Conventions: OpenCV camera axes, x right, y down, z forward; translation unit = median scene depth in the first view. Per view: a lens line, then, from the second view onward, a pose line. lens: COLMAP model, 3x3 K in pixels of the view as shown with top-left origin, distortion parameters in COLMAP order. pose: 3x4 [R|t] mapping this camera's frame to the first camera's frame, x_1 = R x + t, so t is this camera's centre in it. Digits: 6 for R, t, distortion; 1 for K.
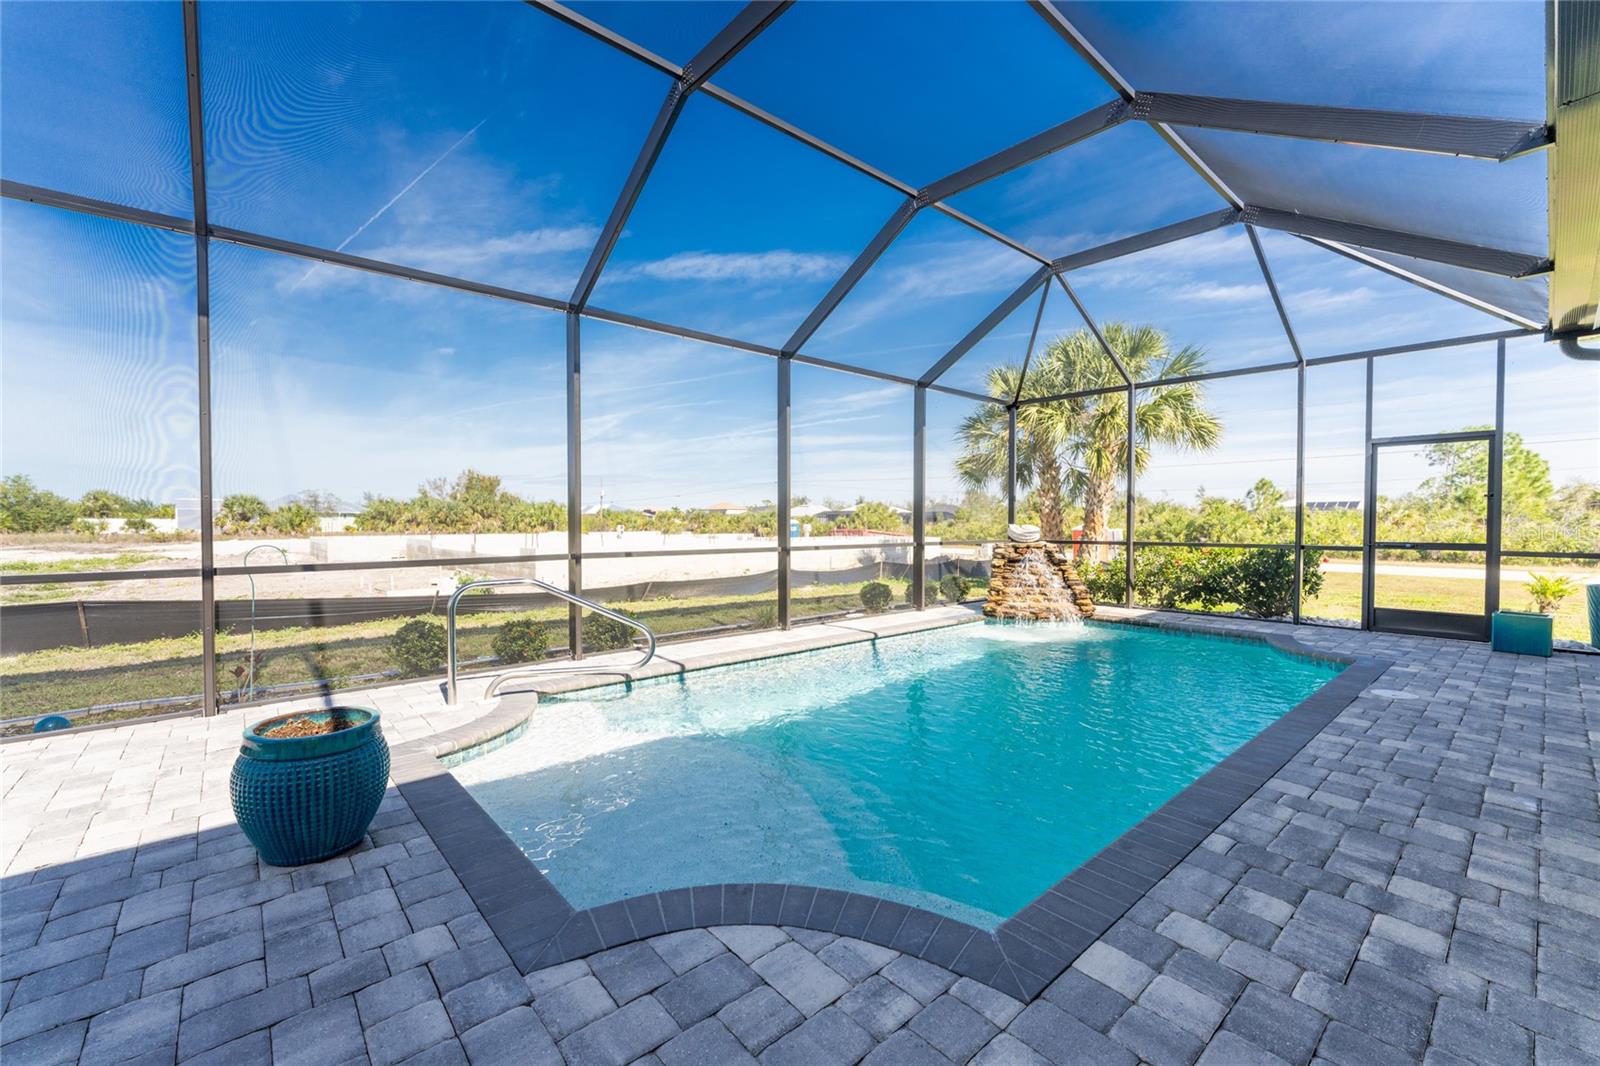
lens RADIAL K [[651.7, 0, 798.4], [0, 651.7, 531.4], [0, 0, 1]] dist [0.003393, -0.000734]
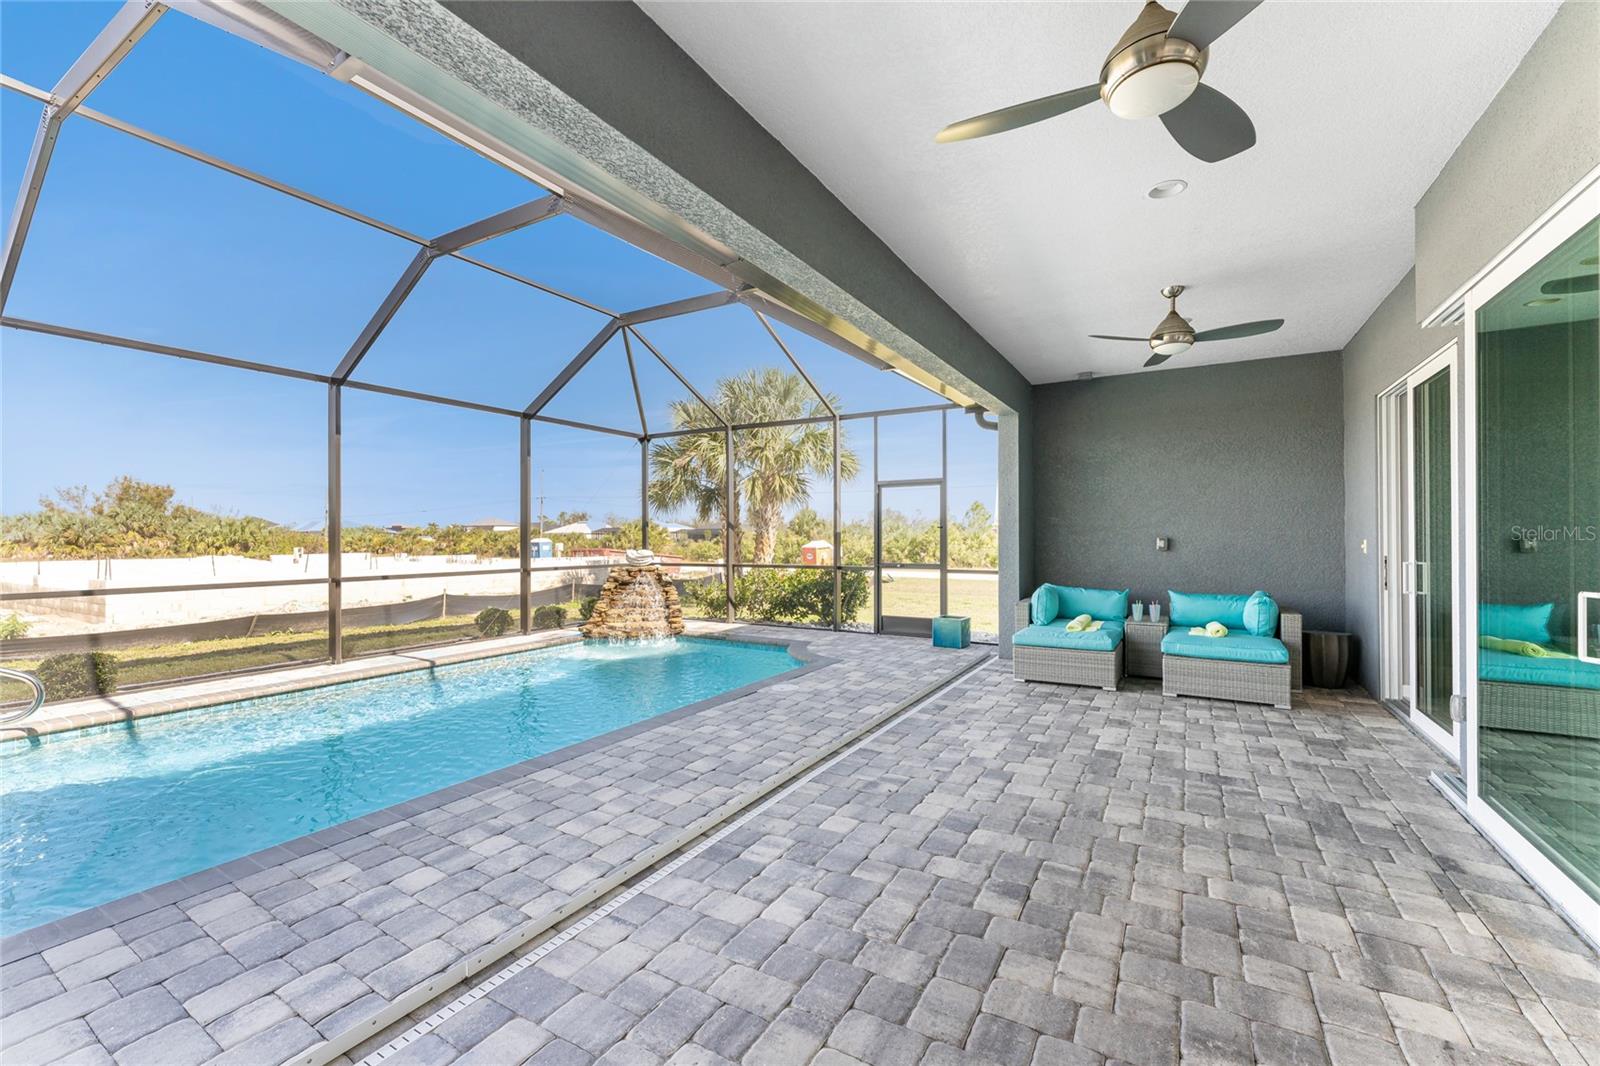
lens RADIAL K [[651.7, 0, 798.5], [0, 651.7, 540.9], [0, 0, 1]] dist [0.003393, -0.000734]
pose [[0.950817, -0.005731, 0.309699, 0.270887], [0.008937, 0.999920, -0.008936, -0.013454], [-0.309623, 0.011264, 0.950793, -0.113577]]
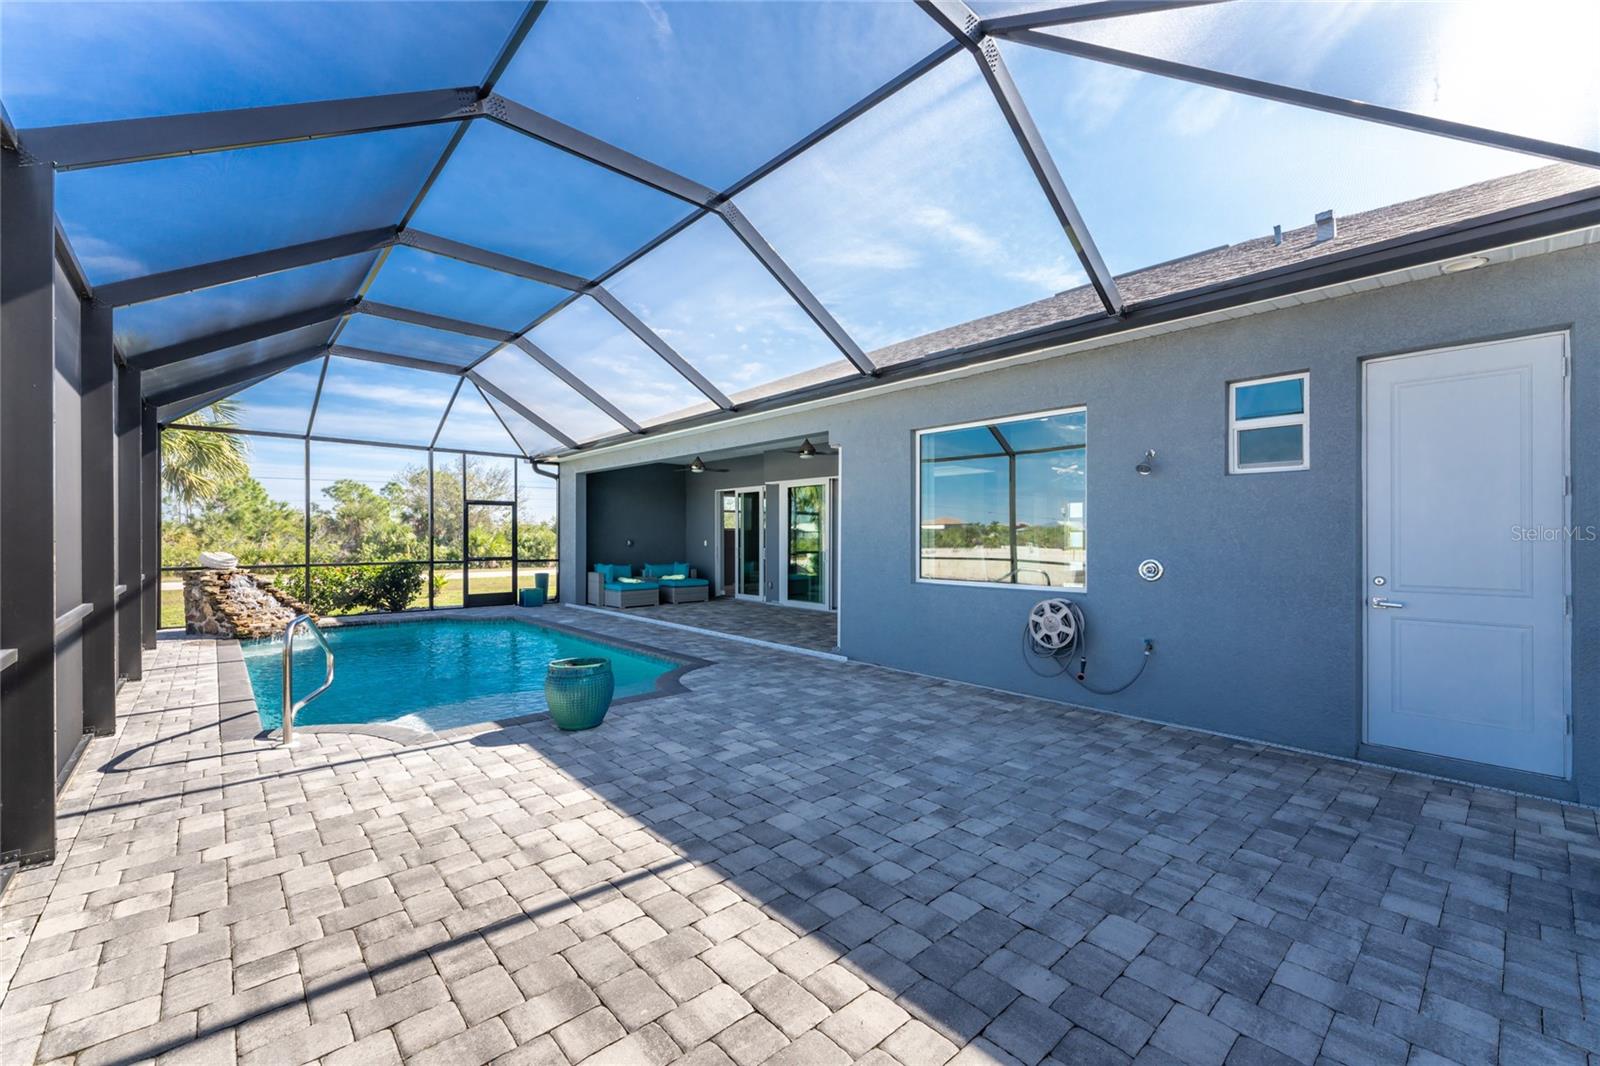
lens RADIAL K [[651.7, 0, 806.2], [0, 651.7, 535.2], [0, 0, 1]] dist [0.003393, -0.000734]
pose [[-0.027705, 0.002330, 0.999613, -0.743450], [0.014706, 0.999890, -0.001923, -0.022949], [-0.999508, 0.014647, -0.027736, 0.096577]]
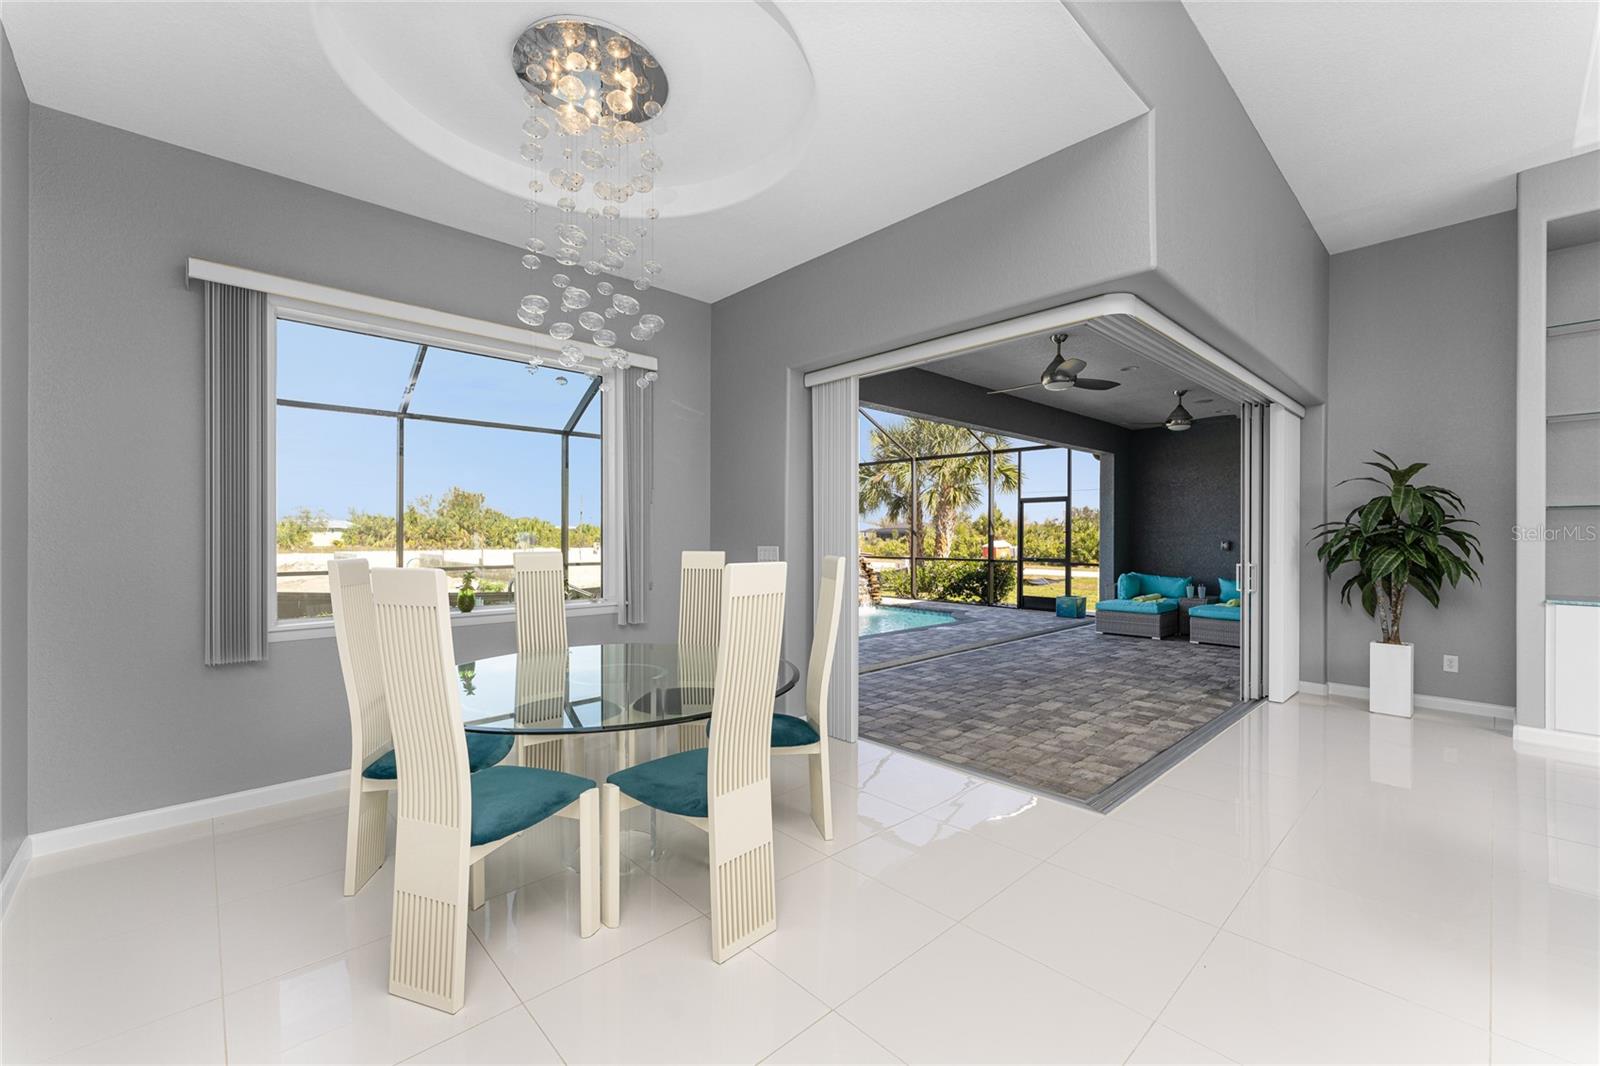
lens RADIAL K [[651.7, 0, 795.3], [0, 651.7, 517.7], [0, 0, 1]] dist [0.003393, -0.000734]
pose [[0.999707, 0.002682, 0.024066, 0.181874], [-0.001645, 0.999074, -0.042988, -0.011413], [-0.024159, 0.042936, 0.998786, -0.587176]]
